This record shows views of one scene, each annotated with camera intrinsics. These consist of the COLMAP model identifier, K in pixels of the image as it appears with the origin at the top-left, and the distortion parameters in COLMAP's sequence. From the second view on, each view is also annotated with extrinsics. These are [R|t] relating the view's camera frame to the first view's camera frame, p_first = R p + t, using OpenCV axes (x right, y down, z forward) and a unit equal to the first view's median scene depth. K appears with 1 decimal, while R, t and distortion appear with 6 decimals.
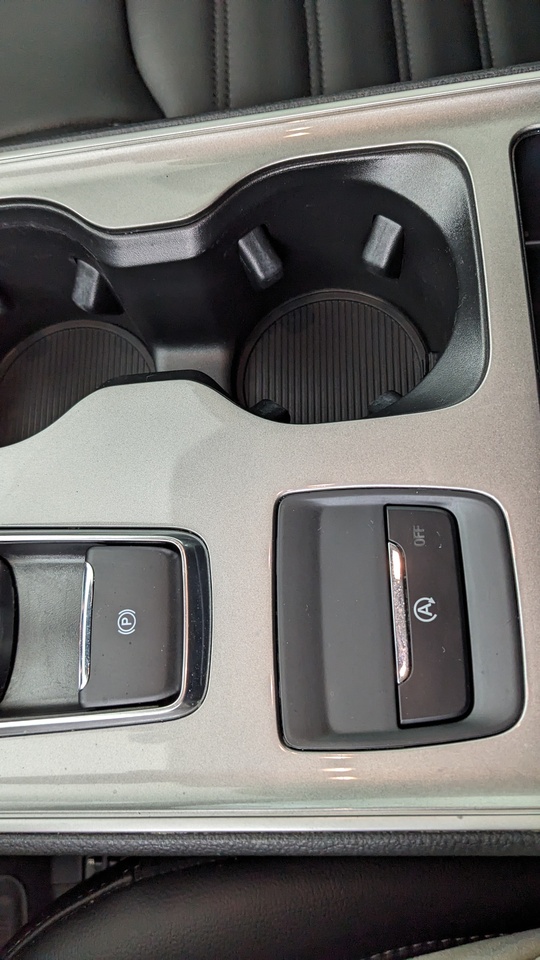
lens RADIAL K [[733.7, 0, 271.2], [0, 733.7, 471.3], [0, 0, 1]] dist [0.041658, -0.069824]
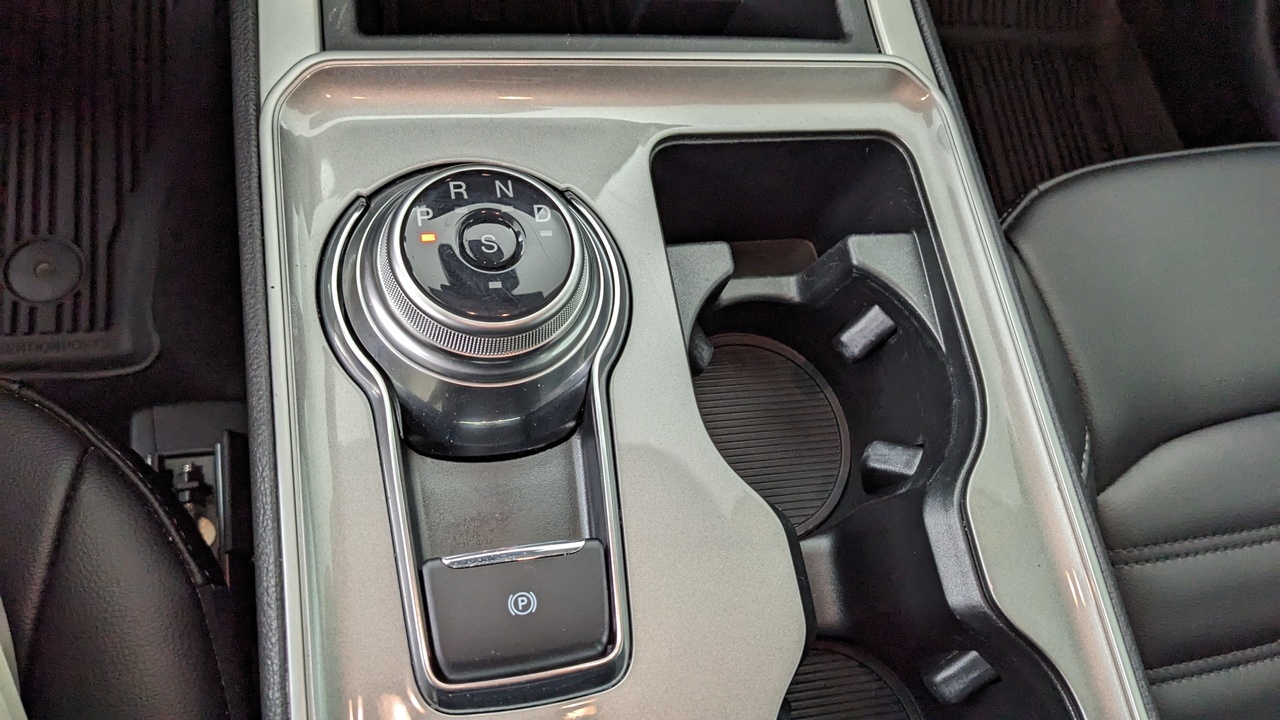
lens RADIAL K [[978.2, 0, 640.5], [0, 978.2, 360.5], [0, 0, 1]] dist [0.041658, -0.069824]
pose [[0.100395, 0.980338, -0.169879, -0.210943], [-0.994819, 0.101658, -0.001266, 0.029838], [0.016028, 0.169126, 0.985464, -0.147118]]
